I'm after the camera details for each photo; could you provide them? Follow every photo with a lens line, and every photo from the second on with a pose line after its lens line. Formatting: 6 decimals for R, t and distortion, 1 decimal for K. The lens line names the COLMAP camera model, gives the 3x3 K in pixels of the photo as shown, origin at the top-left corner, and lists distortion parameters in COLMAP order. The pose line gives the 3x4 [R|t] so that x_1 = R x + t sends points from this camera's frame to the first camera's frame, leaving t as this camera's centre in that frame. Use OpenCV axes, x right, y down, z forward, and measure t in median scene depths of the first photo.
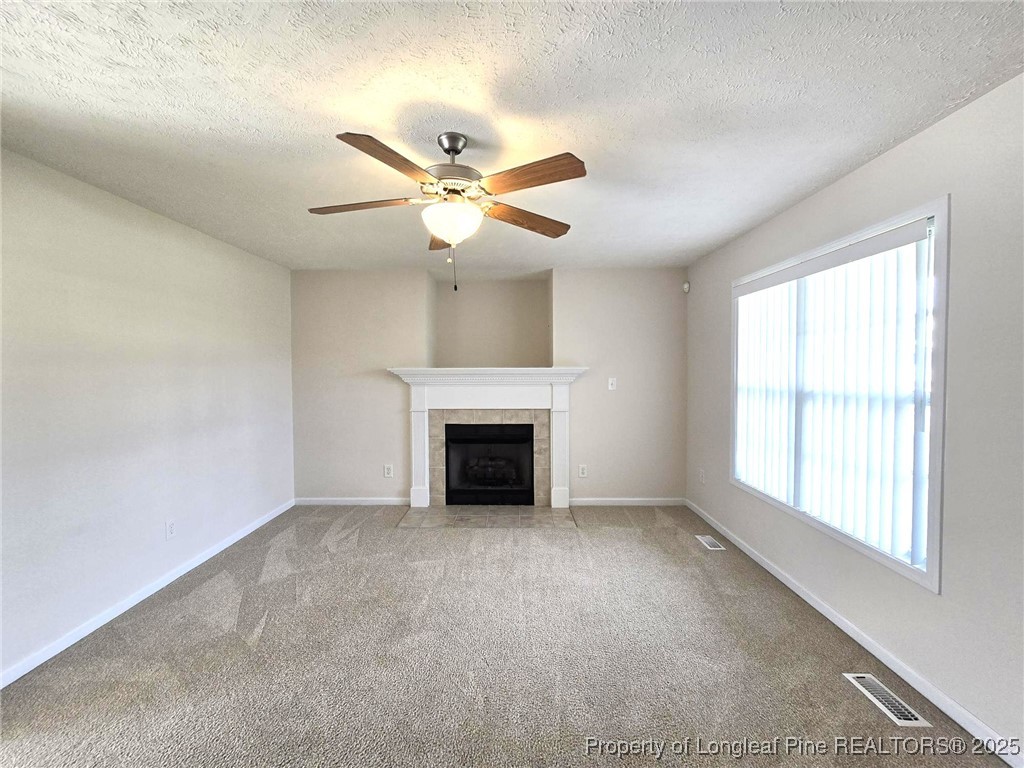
lens RADIAL K [[421.0, 0, 508.9], [0, 421.0, 379.7], [0, 0, 1]] dist [0.001884, -0.000325]
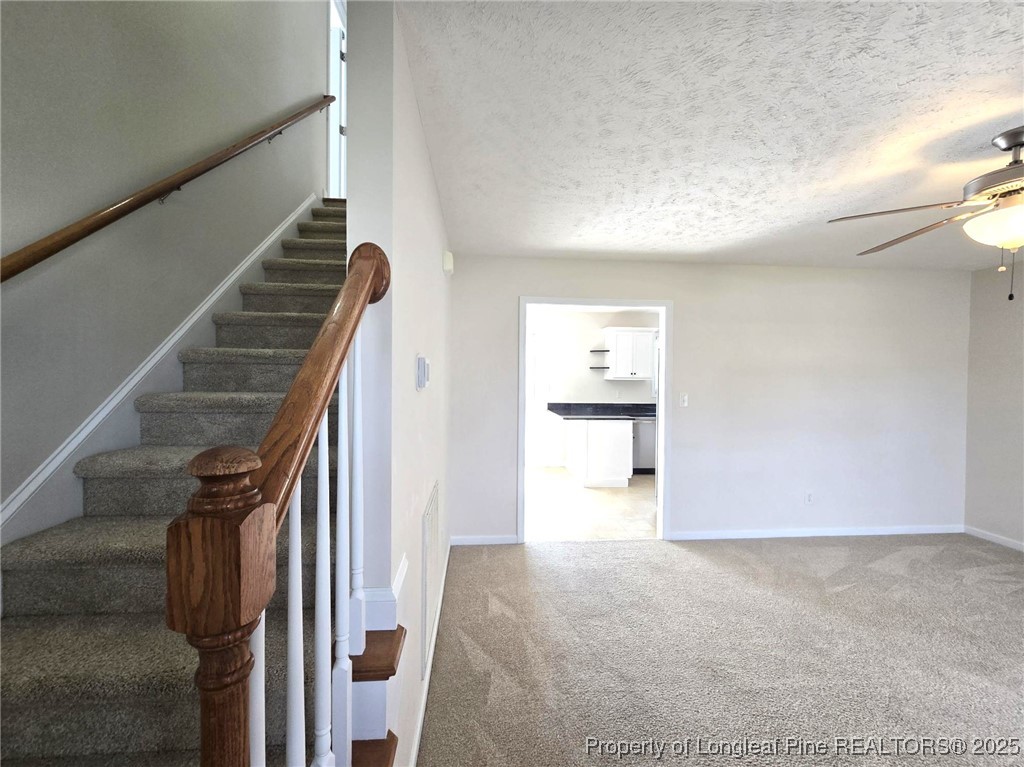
lens RADIAL K [[421.0, 0, 512.0], [0, 421.0, 380.8], [0, 0, 1]] dist [0.001884, -0.000325]
pose [[0.104474, 0.024298, -0.994231, 0.525341], [-0.038258, 0.999060, 0.020396, -0.012438], [0.993792, 0.035906, 0.105305, -0.121238]]
